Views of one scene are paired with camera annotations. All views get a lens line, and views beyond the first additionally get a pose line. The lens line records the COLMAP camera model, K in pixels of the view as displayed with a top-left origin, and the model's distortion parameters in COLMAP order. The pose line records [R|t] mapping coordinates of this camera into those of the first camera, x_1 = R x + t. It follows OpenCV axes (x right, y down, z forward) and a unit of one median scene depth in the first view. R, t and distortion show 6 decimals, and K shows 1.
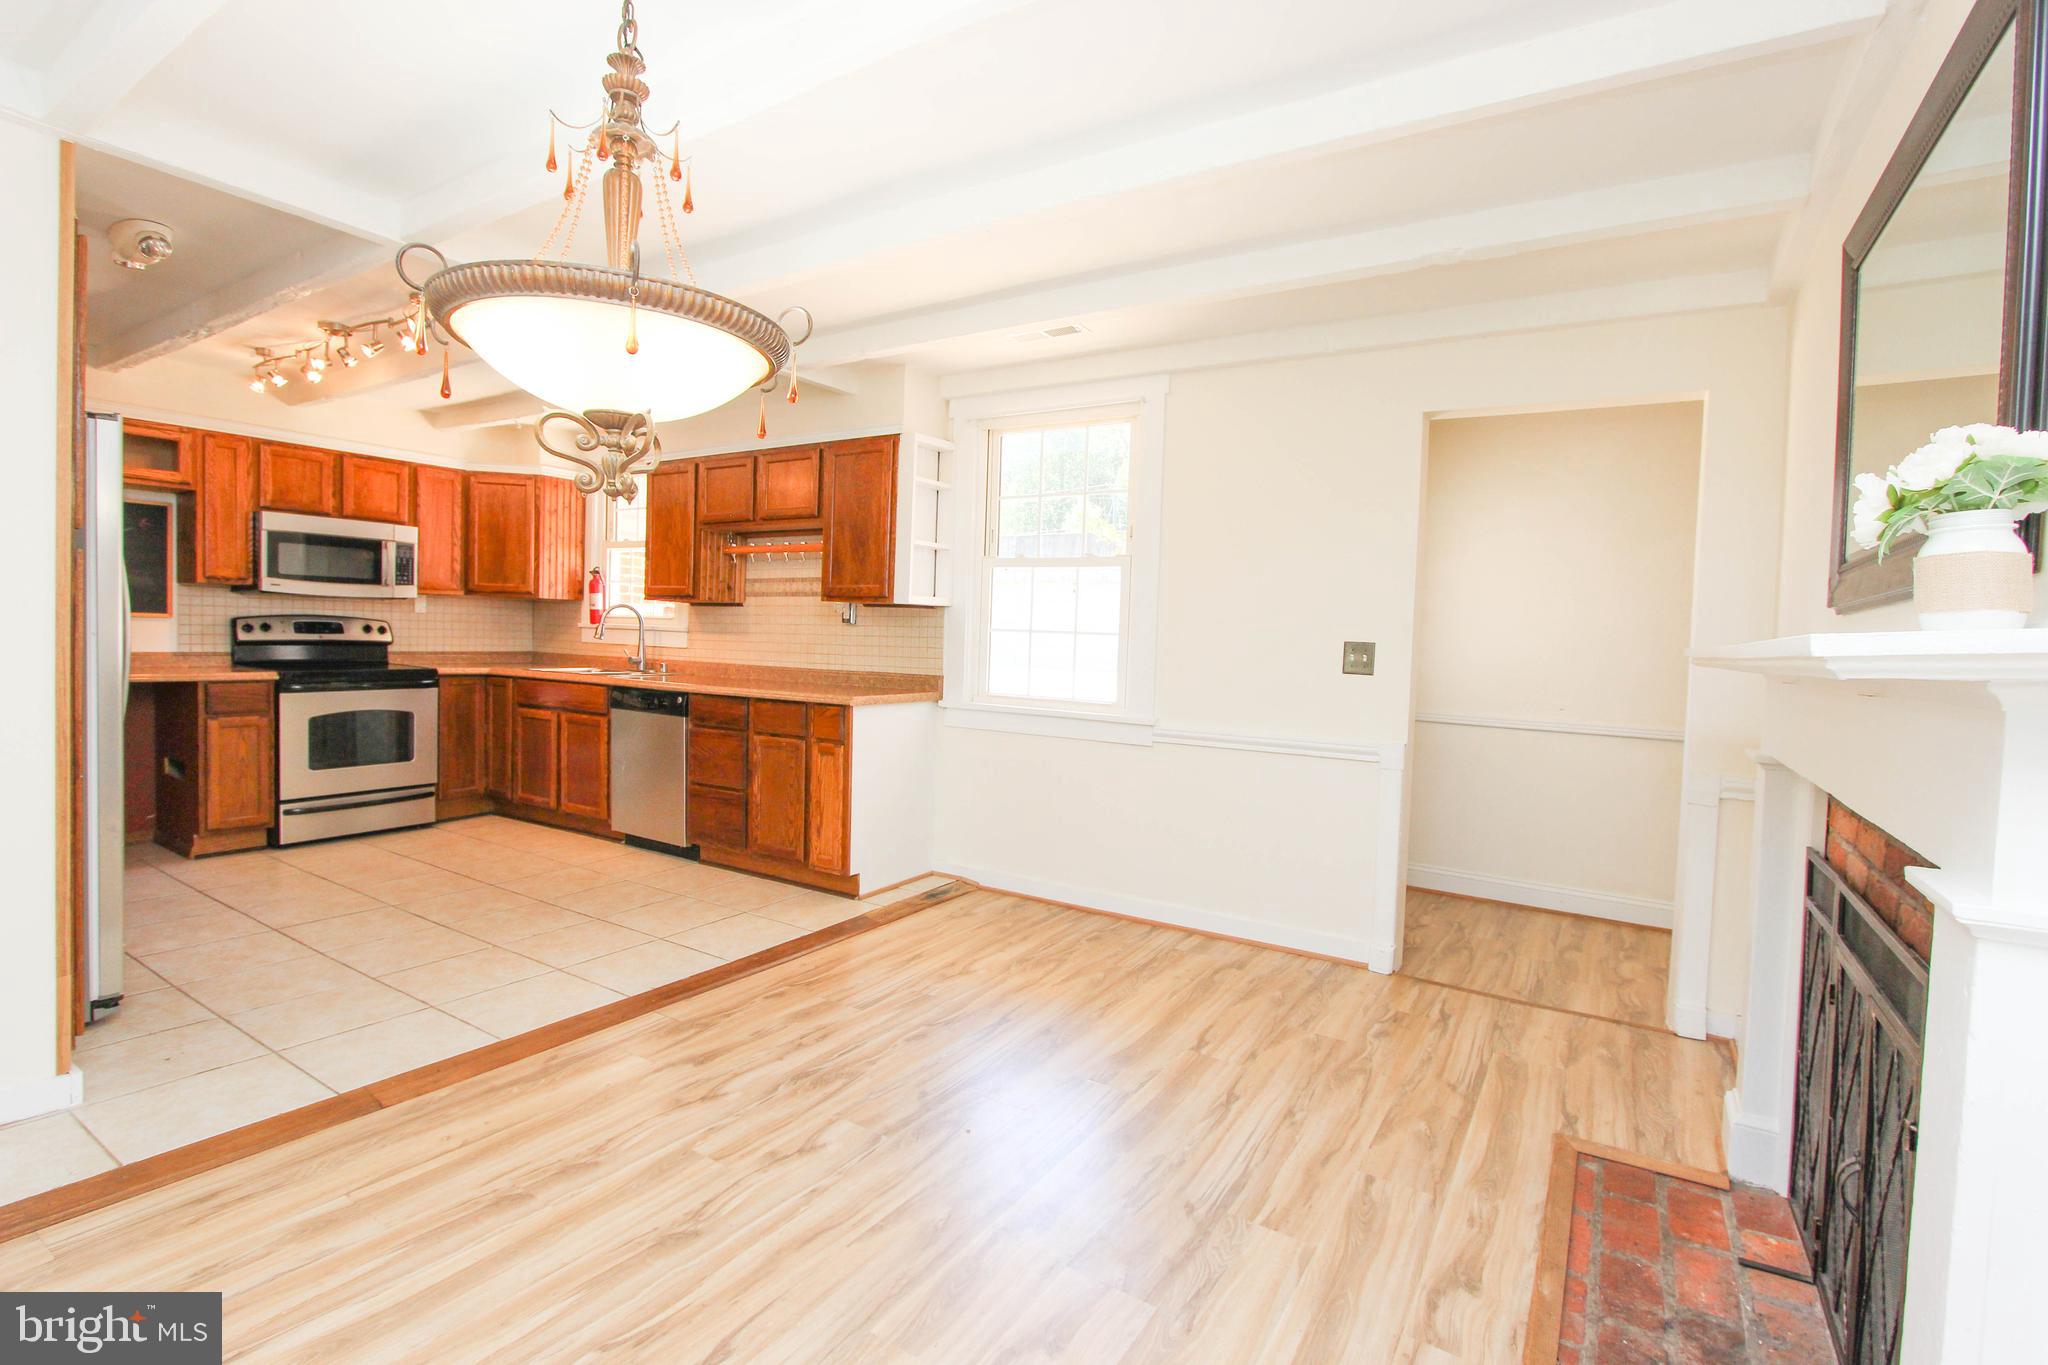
lens RADIAL K [[941.7, 0, 1028.5], [0, 941.7, 670.9], [0, 0, 1]] dist [-0.017003, 0.002061]
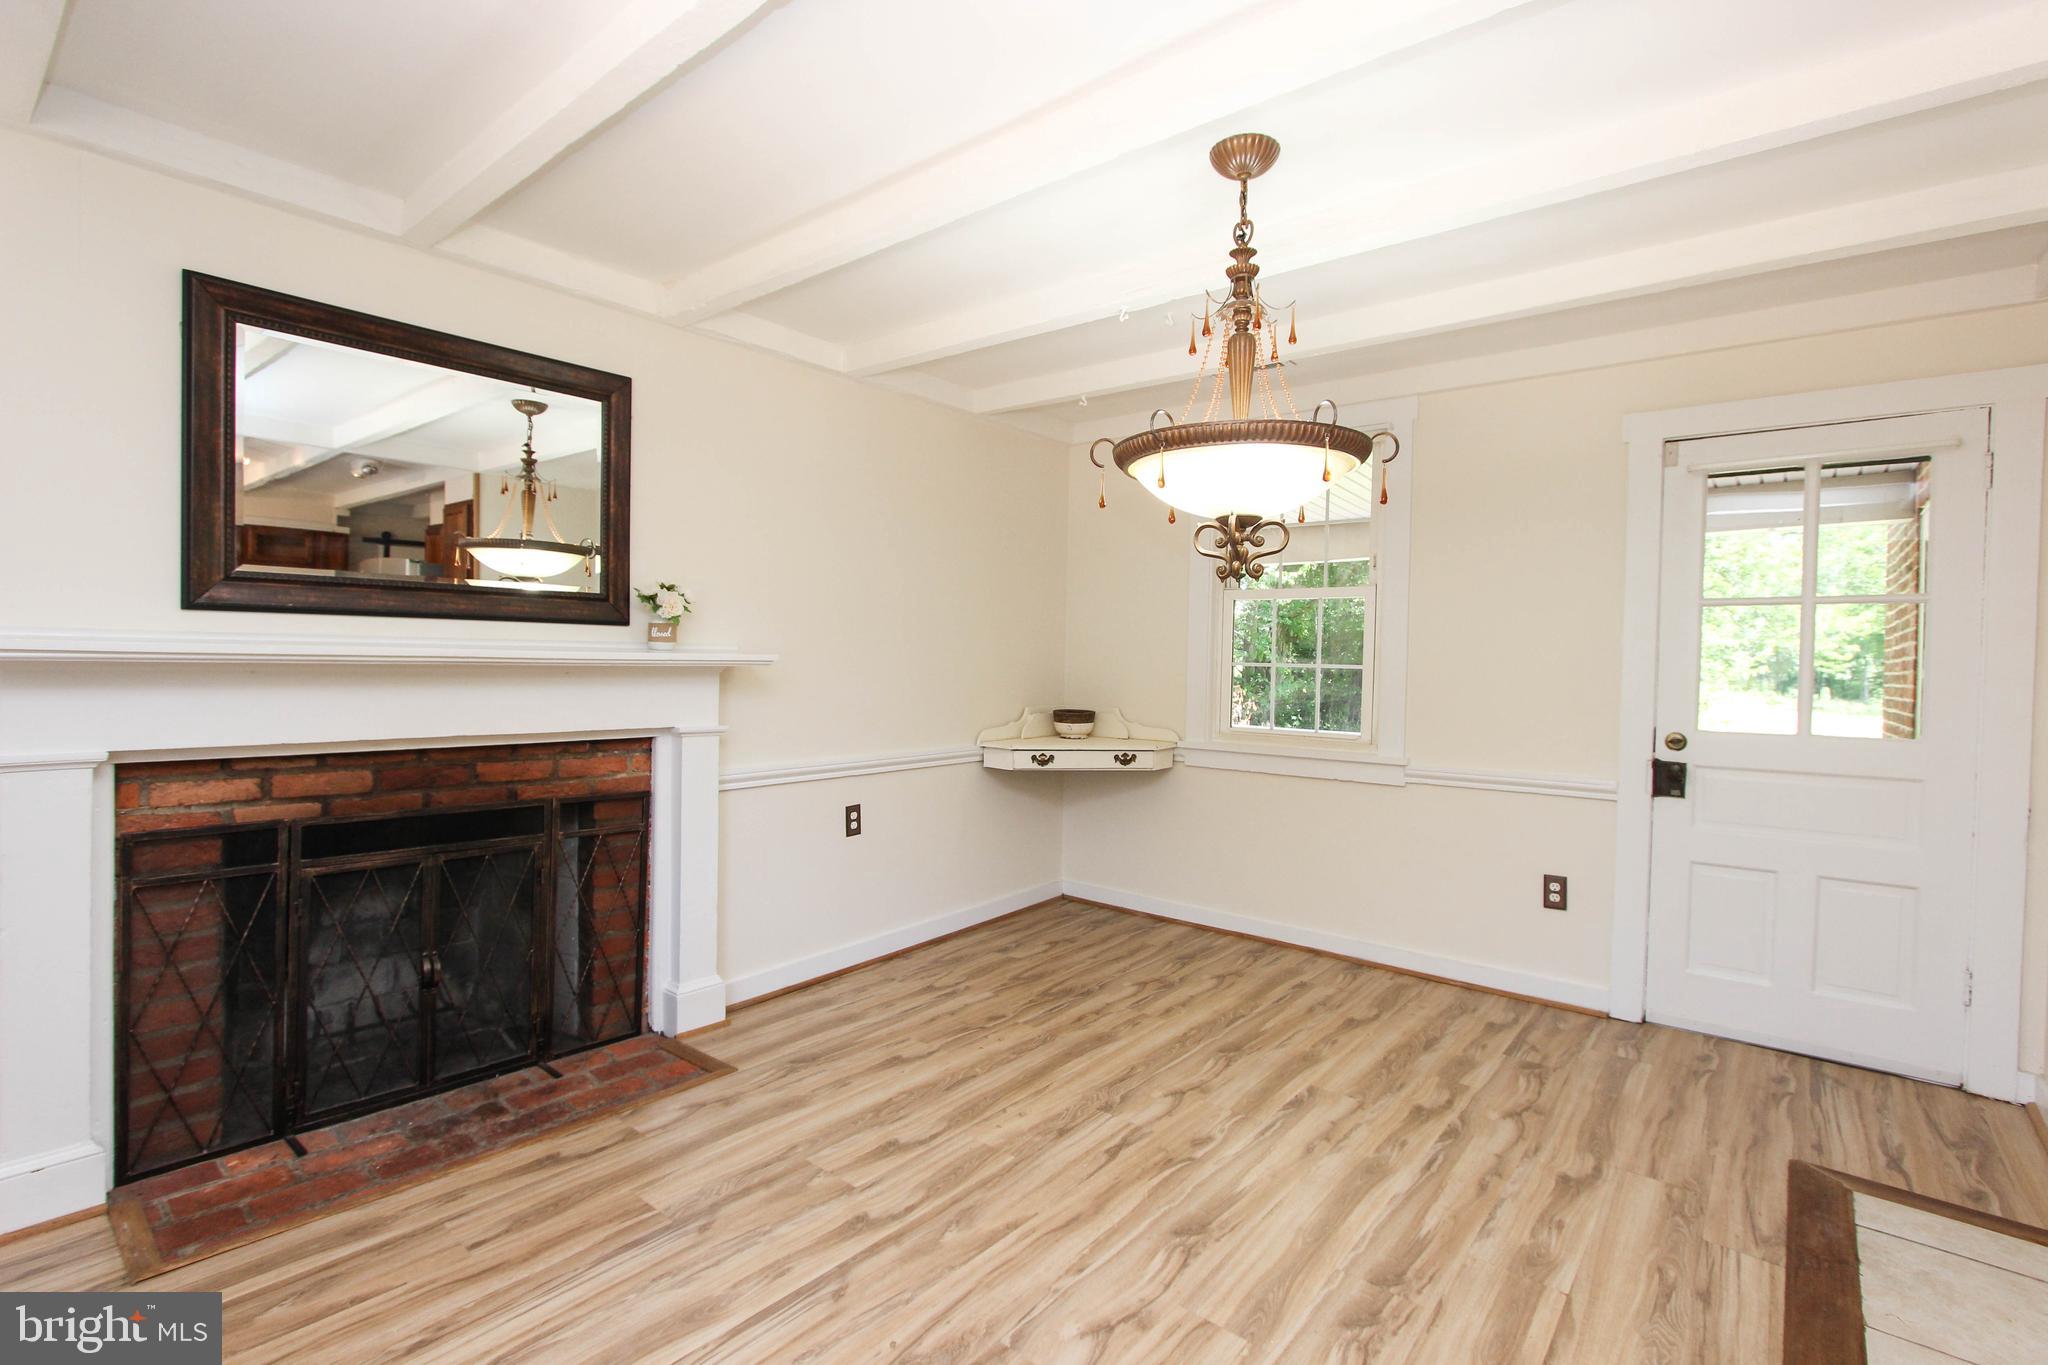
lens RADIAL K [[941.7, 0, 1028.5], [0, 941.7, 679.2], [0, 0, 1]] dist [-0.017003, 0.002061]
pose [[-0.990712, -0.055573, 0.124099, -0.265102], [-0.048547, 0.997080, 0.058938, -0.089174], [-0.127012, 0.052366, -0.990518, 1.929535]]
